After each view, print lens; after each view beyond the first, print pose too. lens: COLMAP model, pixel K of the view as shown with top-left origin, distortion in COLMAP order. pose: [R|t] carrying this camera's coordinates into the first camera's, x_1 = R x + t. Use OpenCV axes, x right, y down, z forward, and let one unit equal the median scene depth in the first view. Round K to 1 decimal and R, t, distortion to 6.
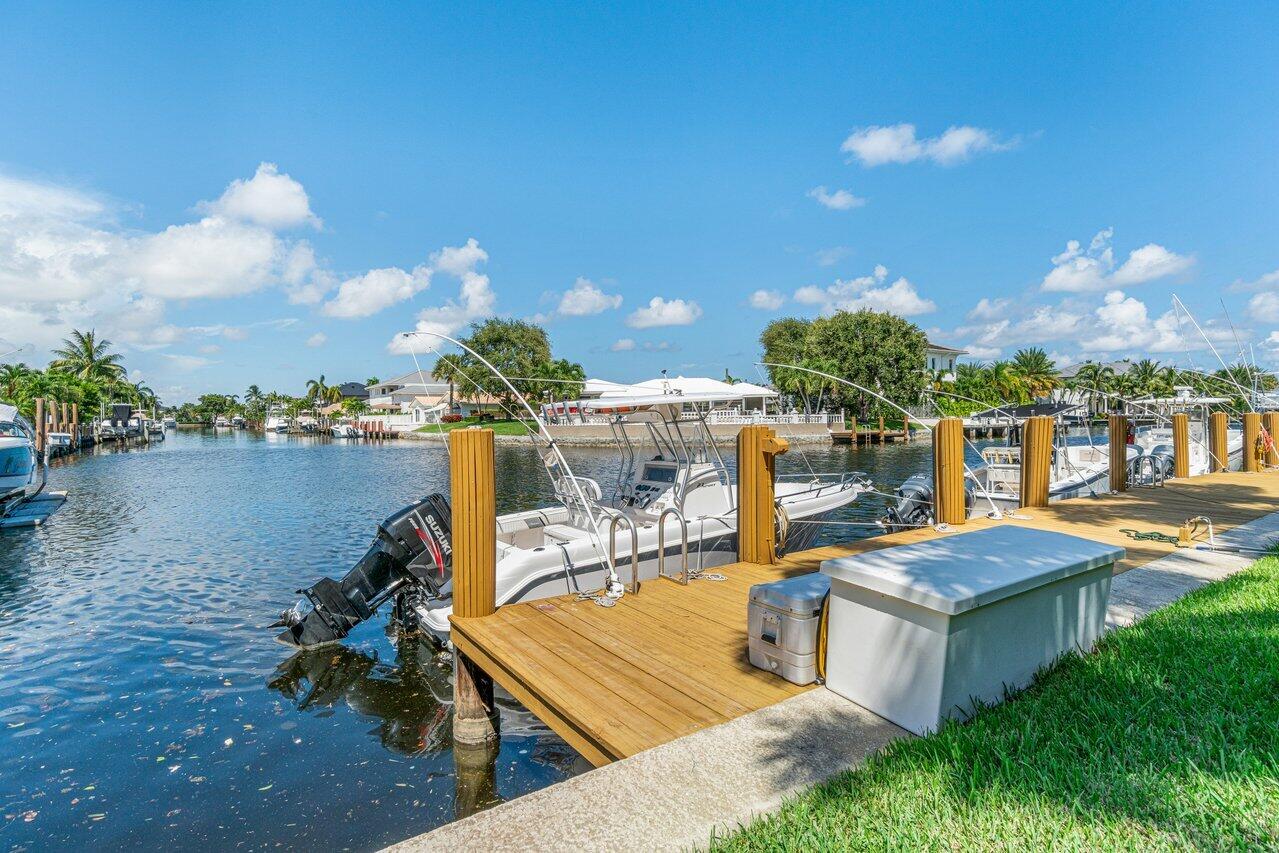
lens RADIAL K [[638.9, 0, 633.2], [0, 638.9, 422.8], [0, 0, 1]] dist [-0.005762, 0.003612]
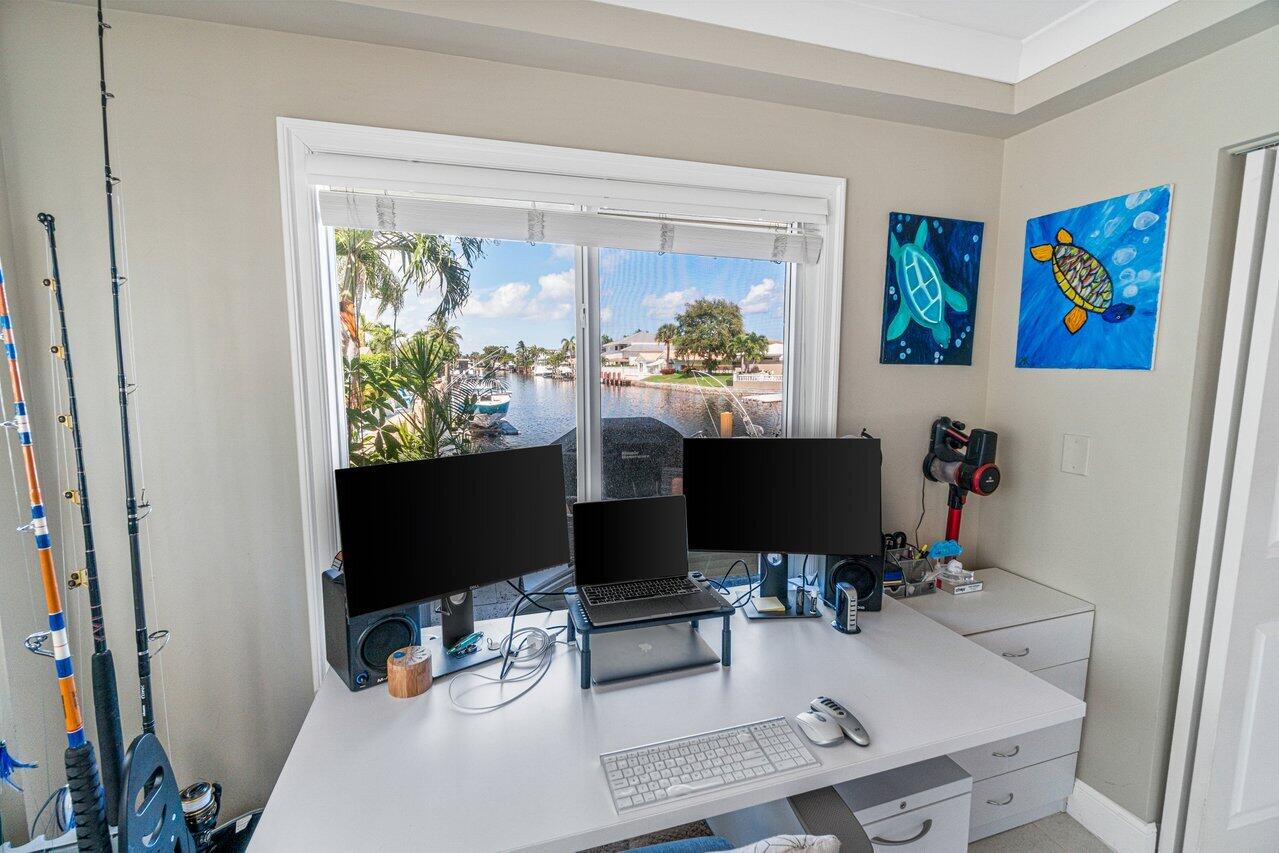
lens RADIAL K [[540.2, 0, 639.7], [0, 540.2, 428.8], [0, 0, 1]] dist [0.000806, 0.000007]
pose [[0.952589, 0.045643, -0.300816, 0.012909], [-0.011977, 0.993543, 0.112824, -0.015709], [0.304023, -0.103872, 0.946985, -0.138103]]
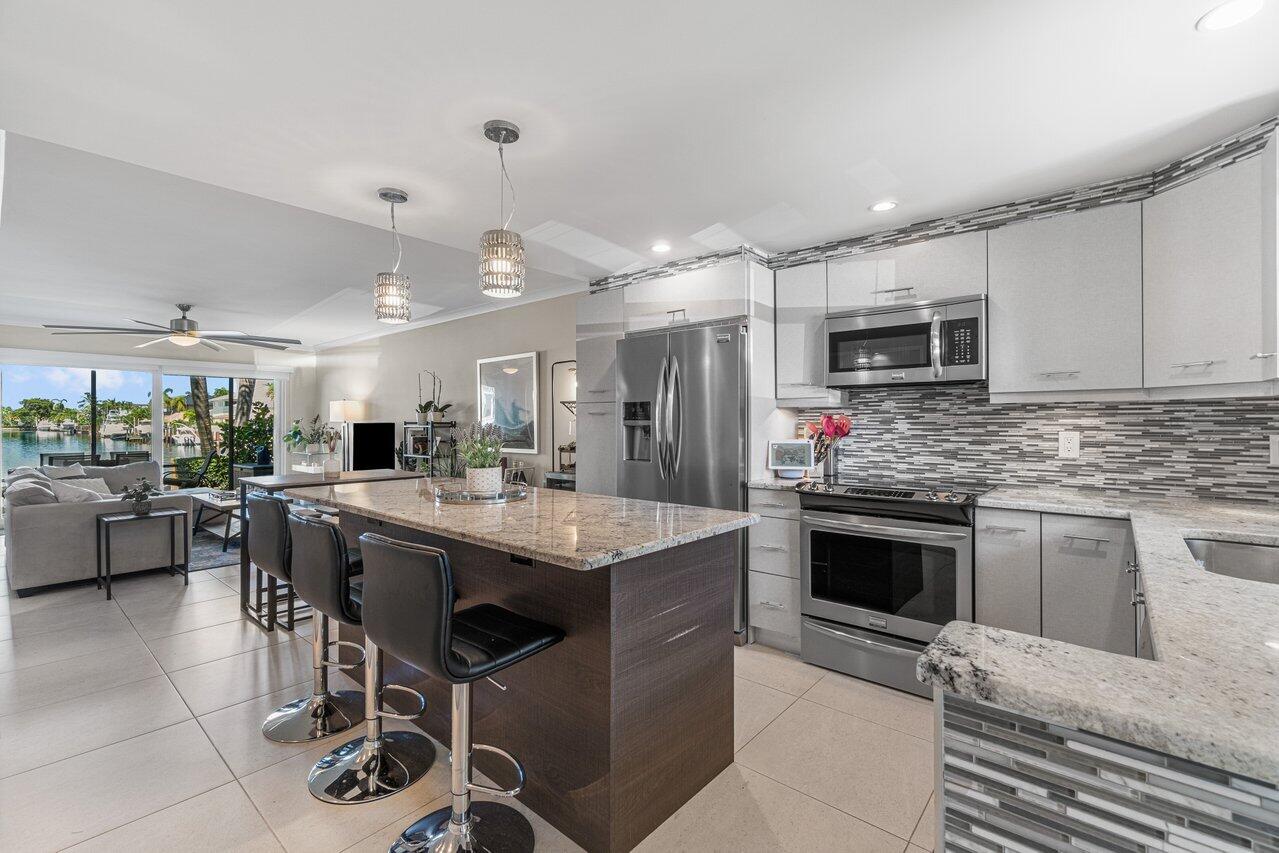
lens RADIAL K [[556.3, 0, 622.0], [0, 556.3, 418.5], [0, 0, 1]] dist [-0.003078, 0.001507]
pose [[0.973130, 0.012445, 0.229918, 0.111402], [-0.007773, 0.999745, -0.021215, -0.012261], [-0.230123, 0.018858, 0.972979, -0.207115]]
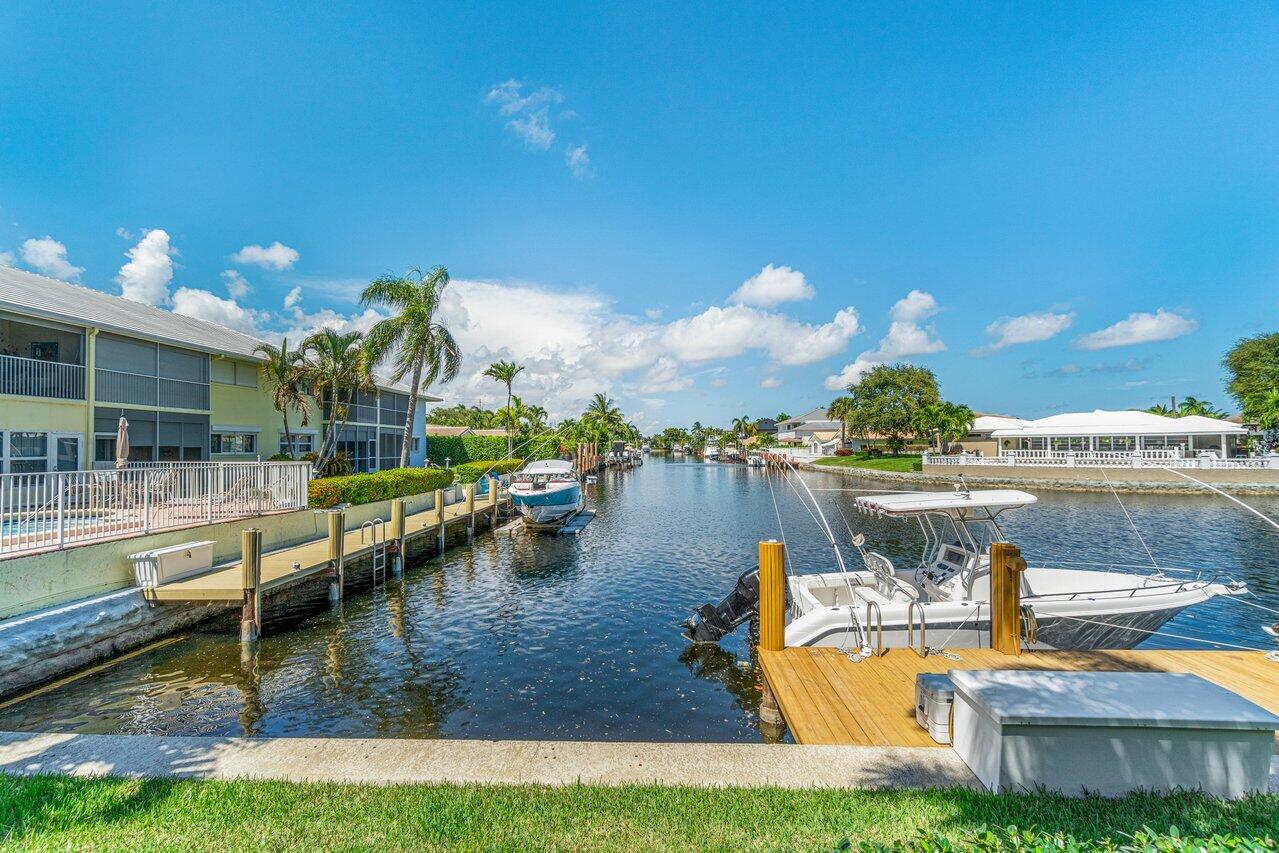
lens RADIAL K [[556.3, 0, 640.9], [0, 556.3, 442.0], [0, 0, 1]] dist [-0.003078, 0.001507]
pose [[0.802941, -0.000609, -0.596058, 0.022247], [-0.006595, 0.999929, -0.009905, -0.014834], [0.596022, 0.011884, 0.802880, -0.026213]]
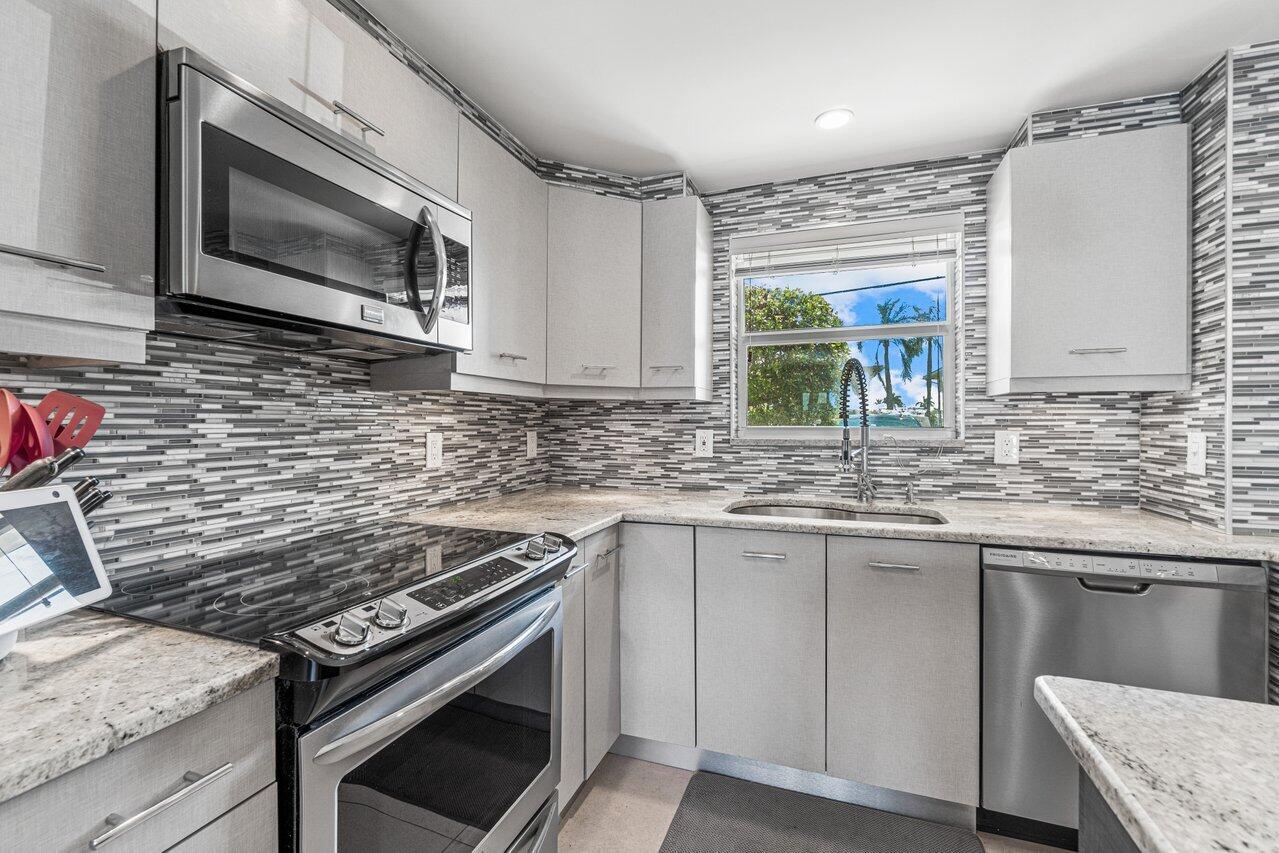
lens RADIAL K [[556.3, 0, 635.9], [0, 556.3, 423.3], [0, 0, 1]] dist [-0.003078, 0.001507]
pose [[-0.575922, 0.011034, 0.817430, 0.119706], [0.017087, 0.999853, -0.001458, -0.012645], [-0.817326, 0.013128, -0.576026, -0.172857]]
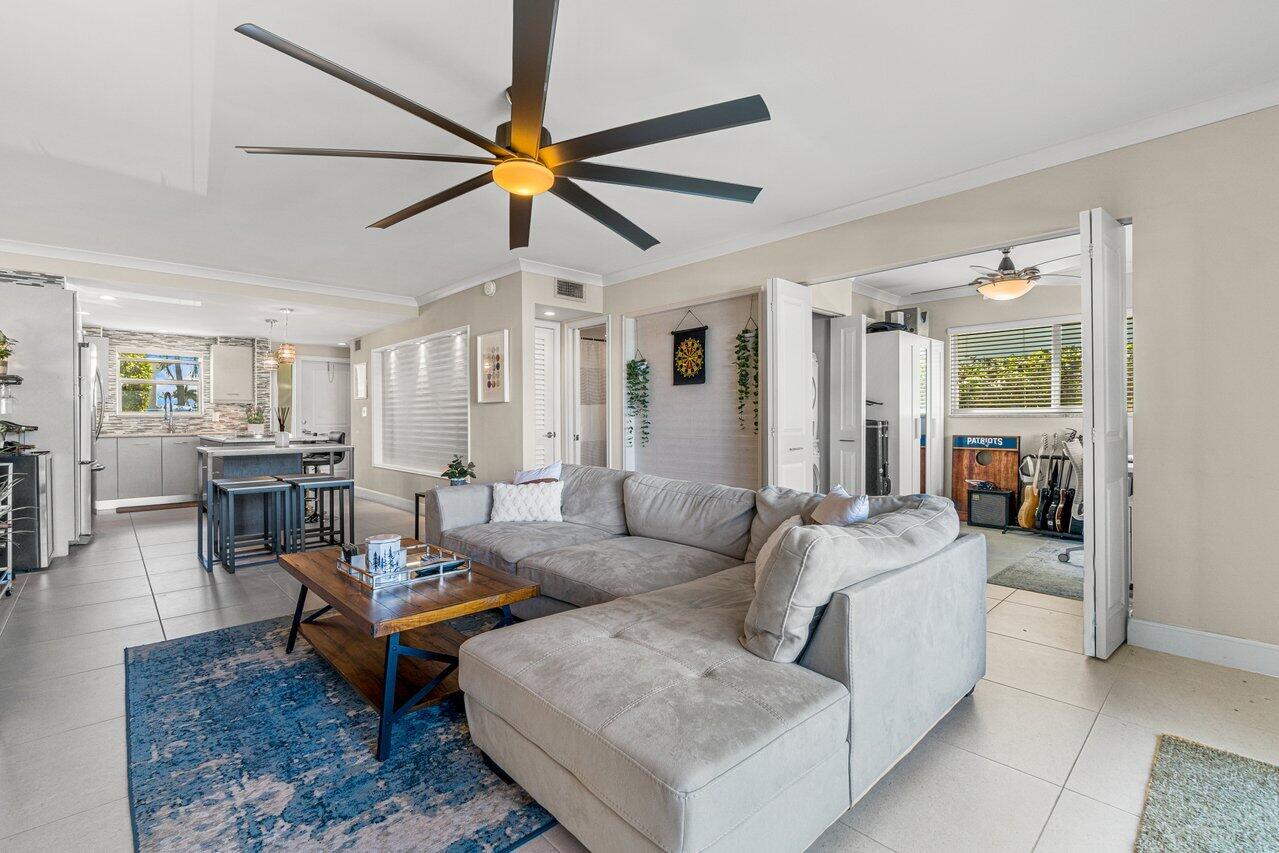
lens RADIAL K [[579.8, 0, 643.5], [0, 579.8, 416.3], [0, 0, 1]] dist [-0.004338, 0.000532]
pose [[-0.989275, 0.016462, -0.145134, 0.068533], [0.014847, 0.999815, 0.012199, -0.011444], [0.145308, 0.009913, -0.989337, -0.085621]]
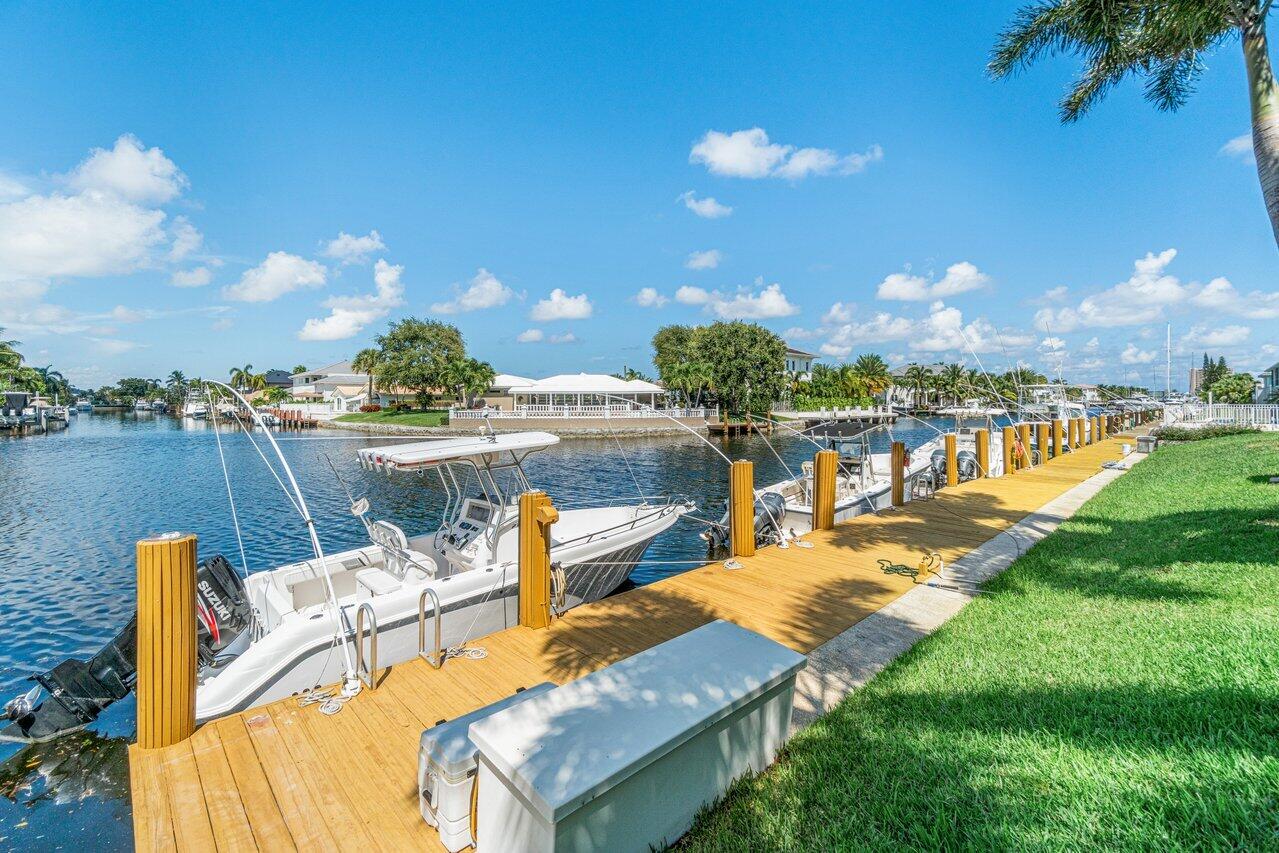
lens RADIAL K [[556.3, 0, 634.0], [0, 556.3, 400.0], [0, 0, 1]] dist [-0.003078, 0.001507]
pose [[0.988913, 0.007953, 0.148280, 0.017848], [-0.005876, 0.999878, -0.014441, -0.010900], [-0.148377, 0.013410, 0.988840, 0.006458]]
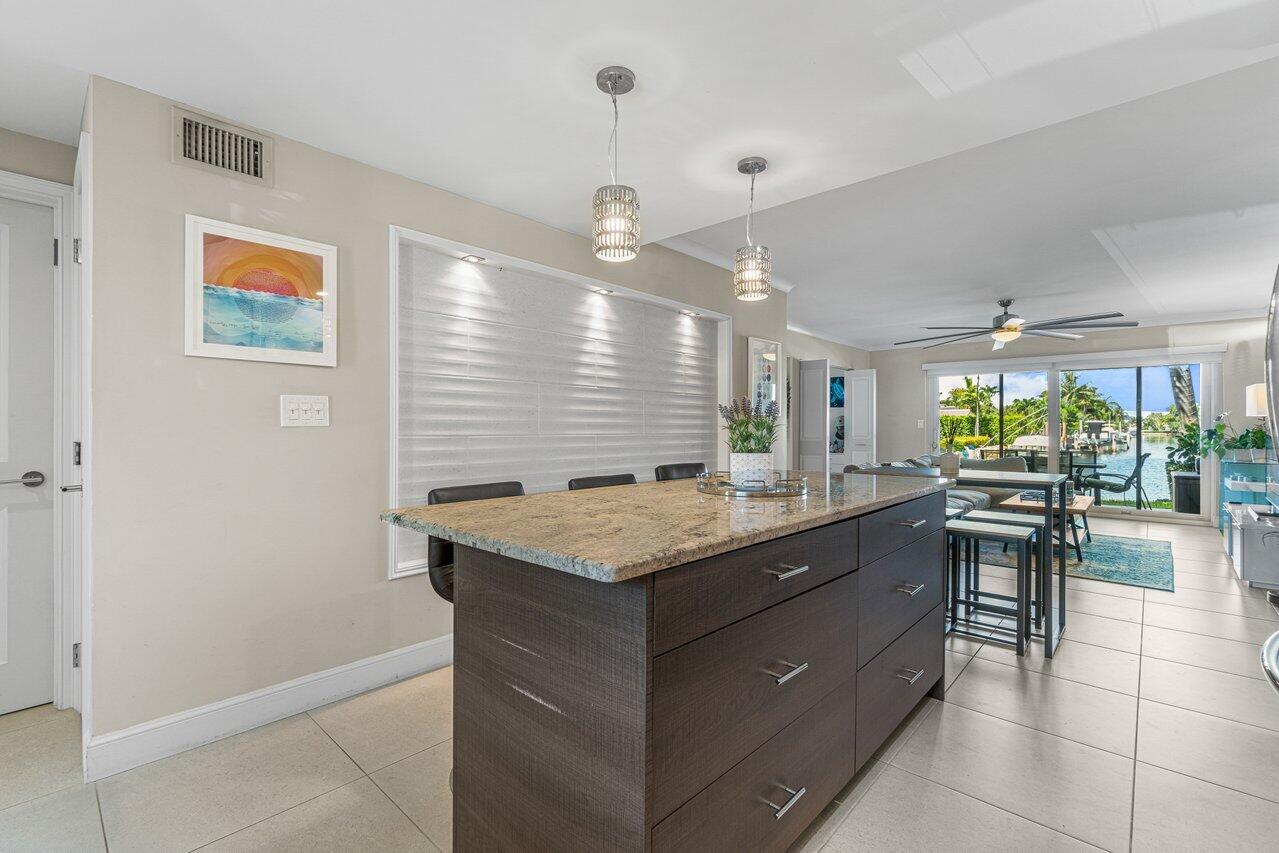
lens RADIAL K [[556.3, 0, 626.5], [0, 556.3, 429.2], [0, 0, 1]] dist [-0.003078, 0.001507]
pose [[0.199755, 0.015449, -0.979724, 0.134844], [-0.016170, 0.999792, 0.012468, -0.011442], [0.979713, 0.013352, 0.199963, -0.185552]]
